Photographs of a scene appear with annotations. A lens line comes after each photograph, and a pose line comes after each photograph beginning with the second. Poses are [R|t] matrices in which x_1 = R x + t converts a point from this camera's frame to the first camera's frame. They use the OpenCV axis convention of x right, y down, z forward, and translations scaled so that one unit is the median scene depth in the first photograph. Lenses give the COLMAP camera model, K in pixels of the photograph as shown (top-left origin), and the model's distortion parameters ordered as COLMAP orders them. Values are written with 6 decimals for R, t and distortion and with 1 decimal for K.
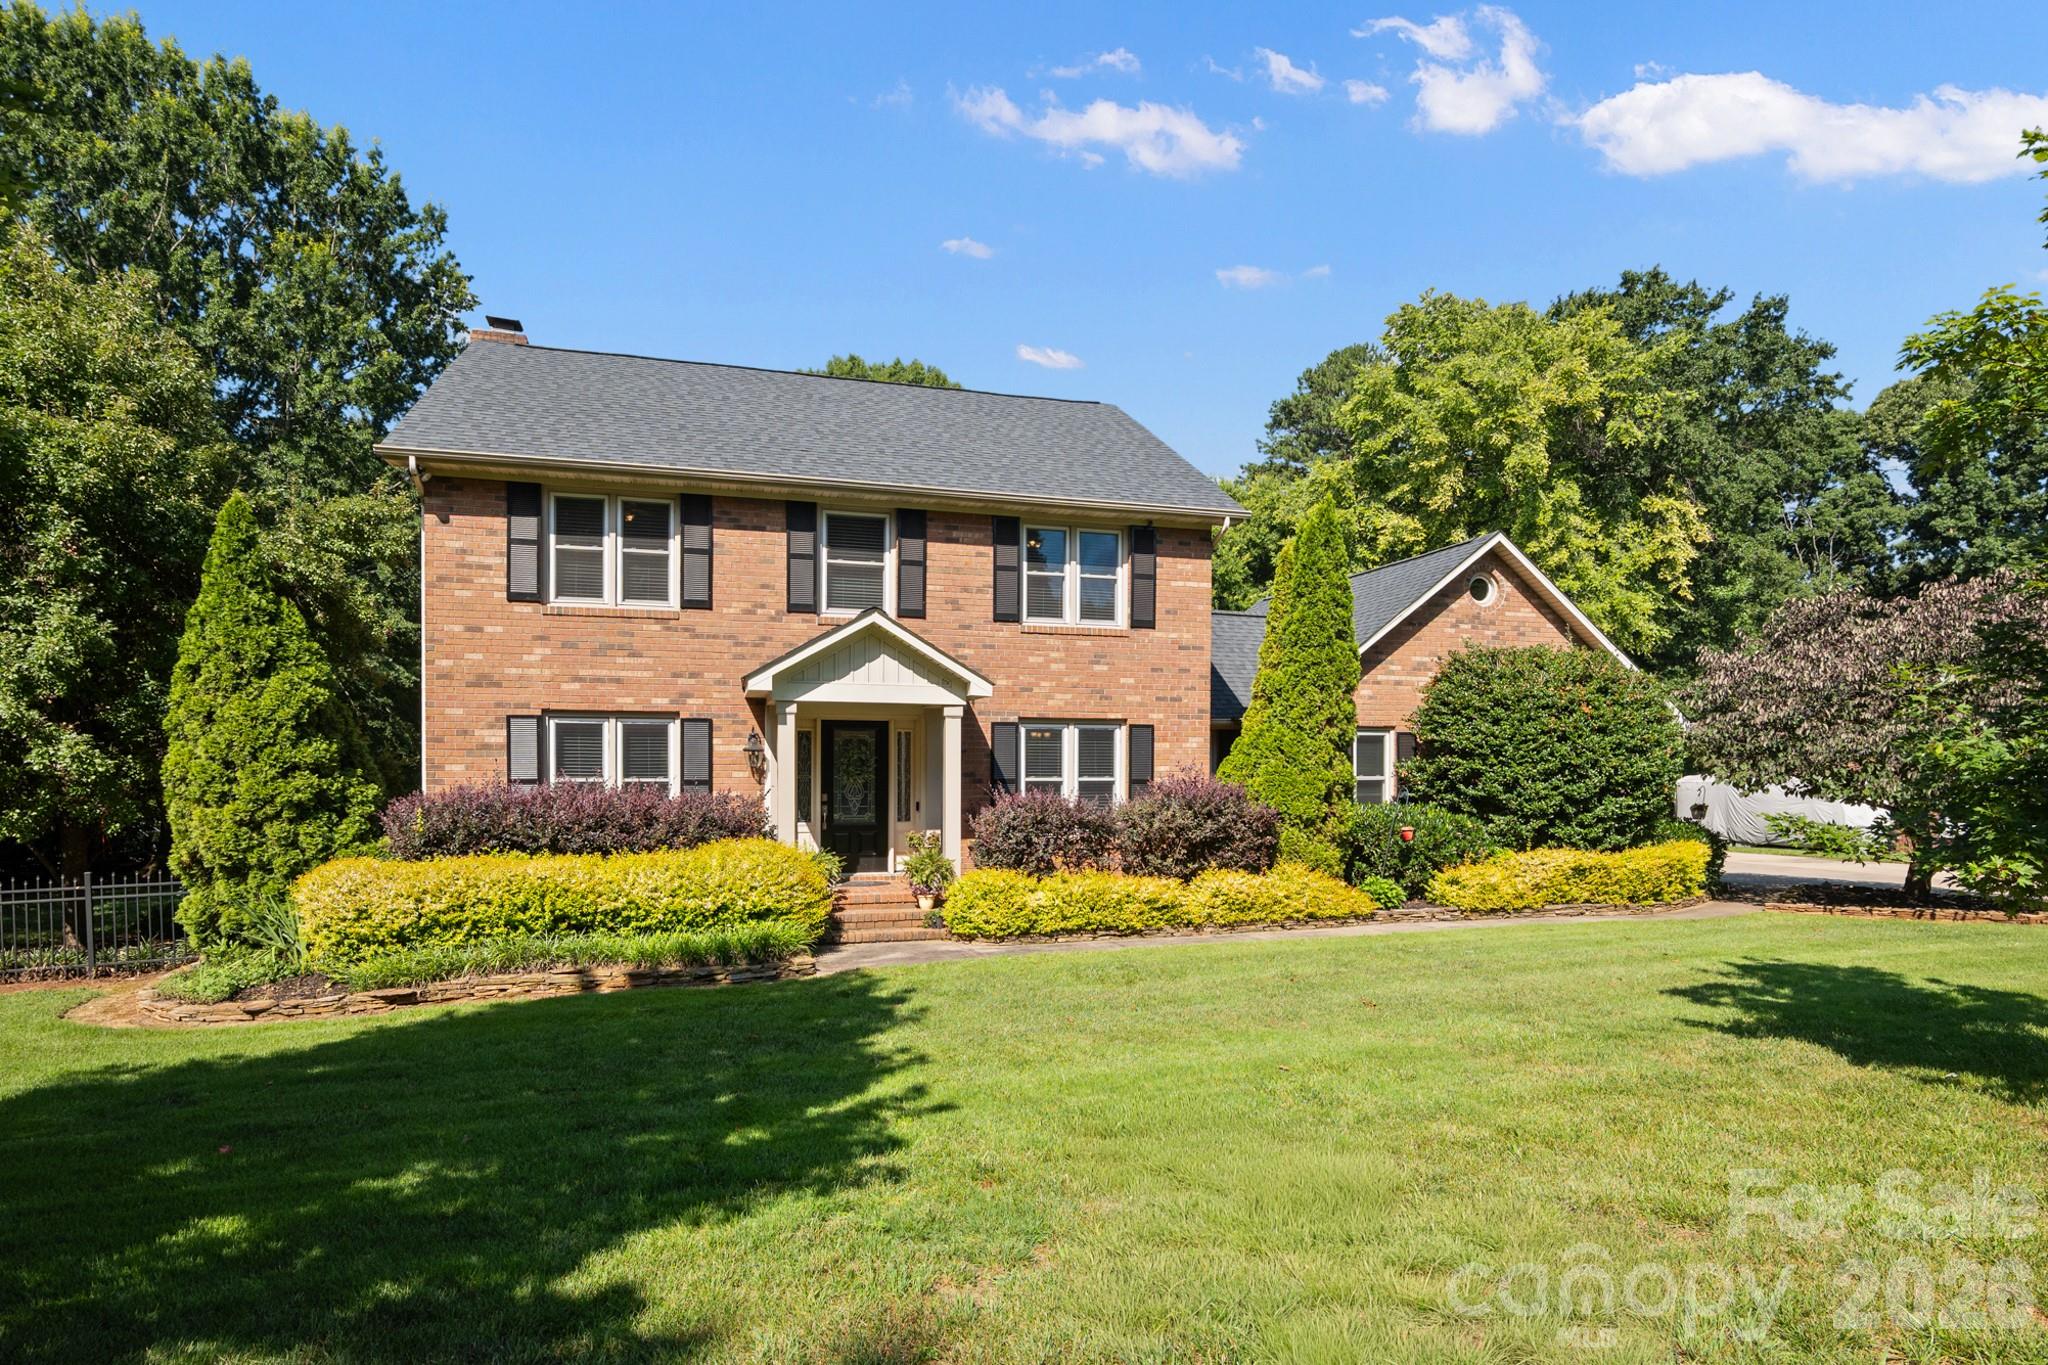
lens RADIAL K [[992.8, 0, 1010.1], [0, 992.8, 690.4], [0, 0, 1]] dist [-0.002467, 0.012153]
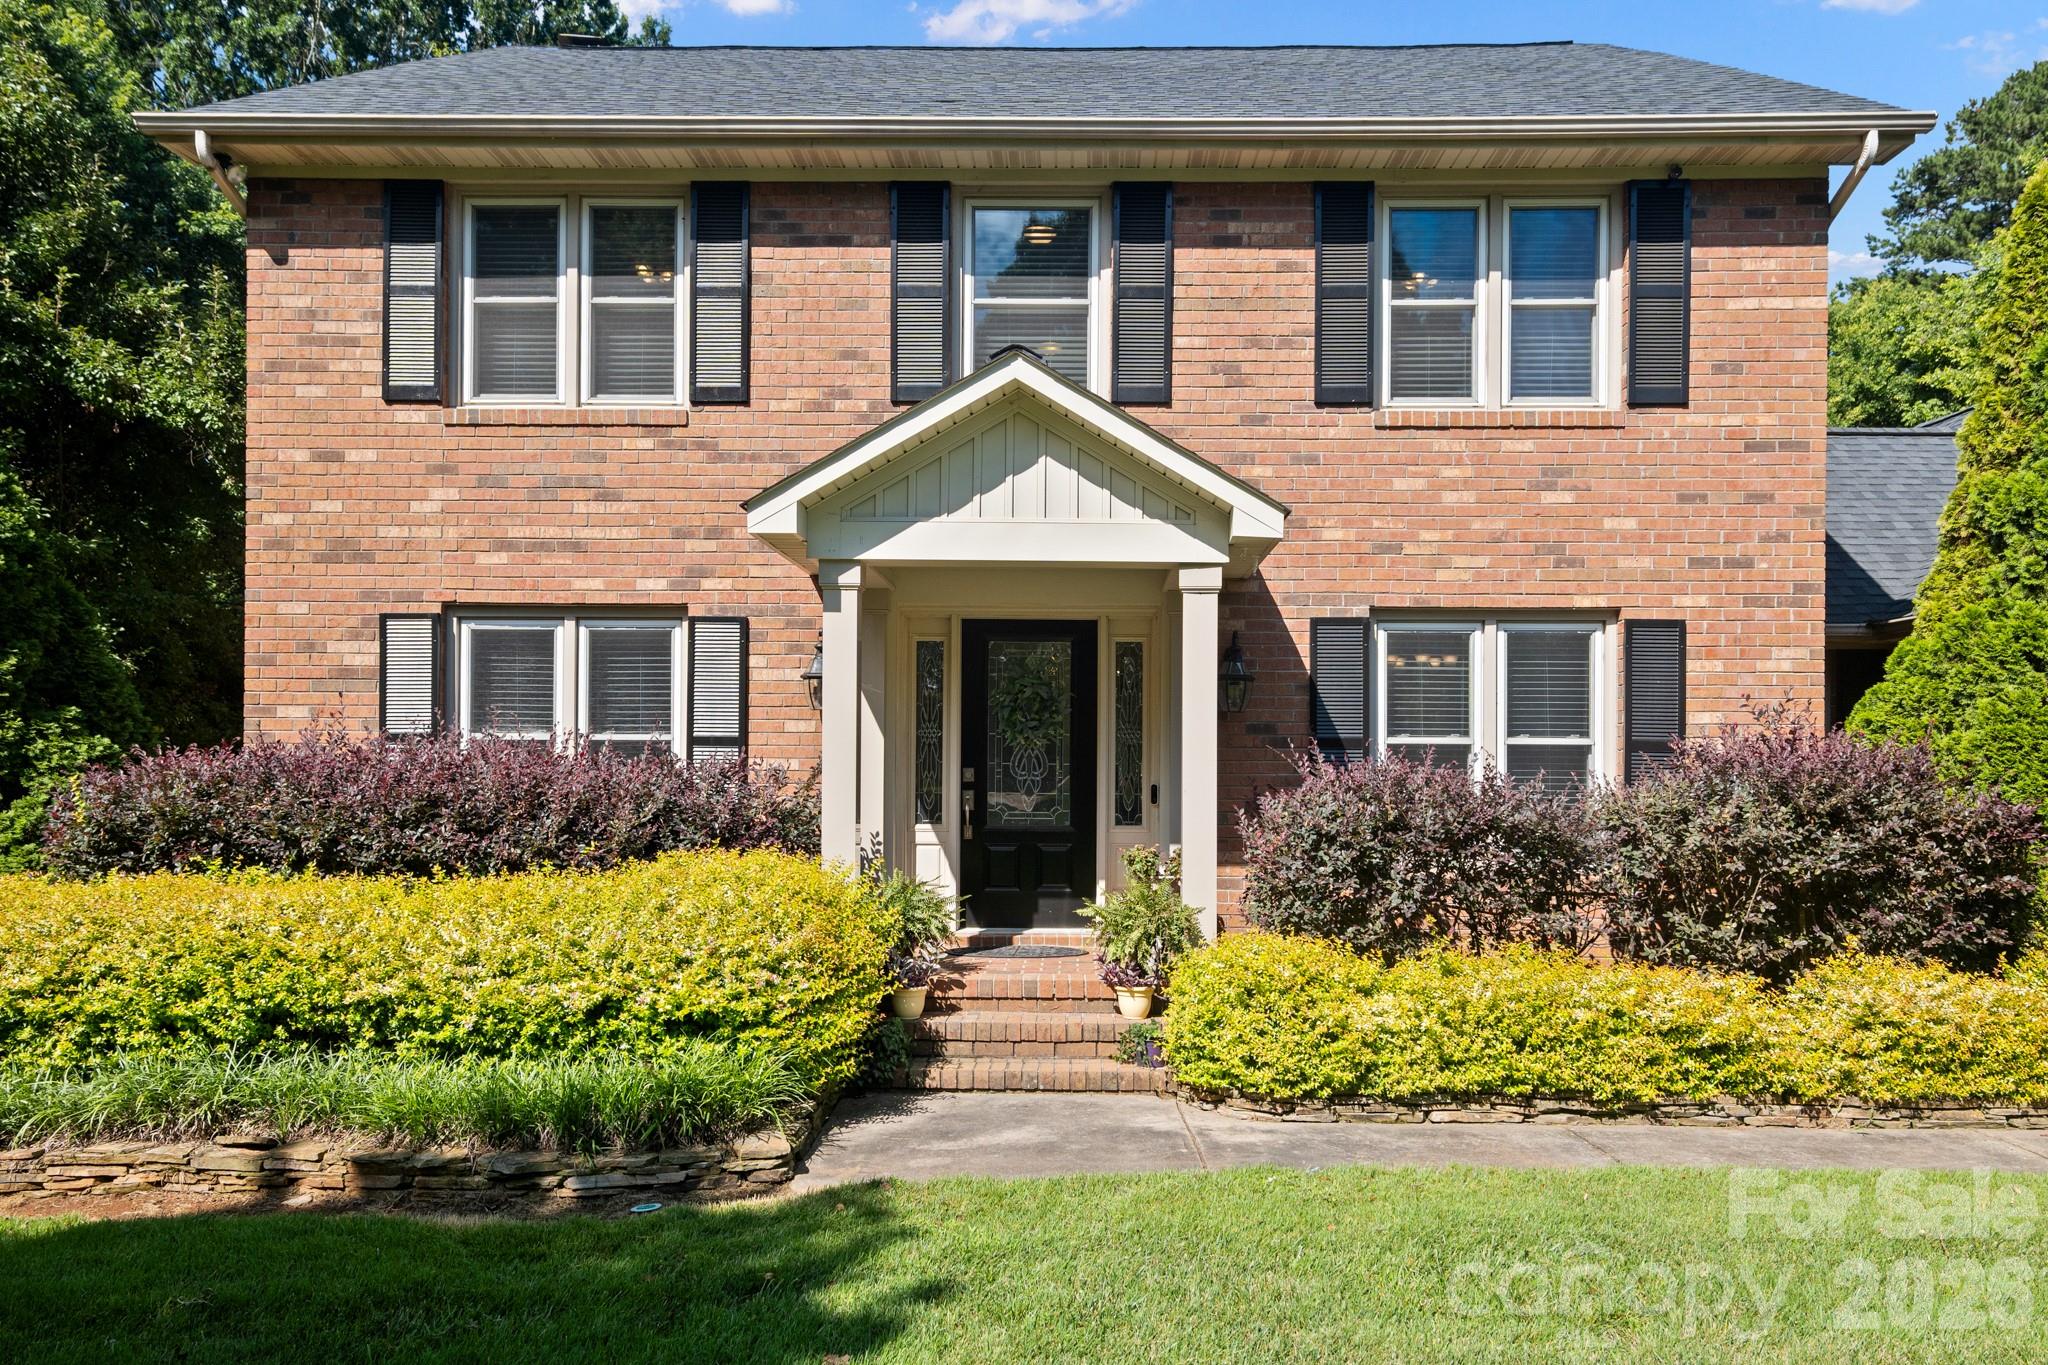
lens RADIAL K [[1539.4, 0, 1027.8], [0, 1539.4, 677.6], [0, 0, 1]] dist [0.034456, 0.002086]
pose [[0.966993, -0.008495, -0.254662, 0.042121], [0.014959, 0.999613, 0.023457, 0.045901], [0.254364, -0.026493, 0.966746, 0.290885]]
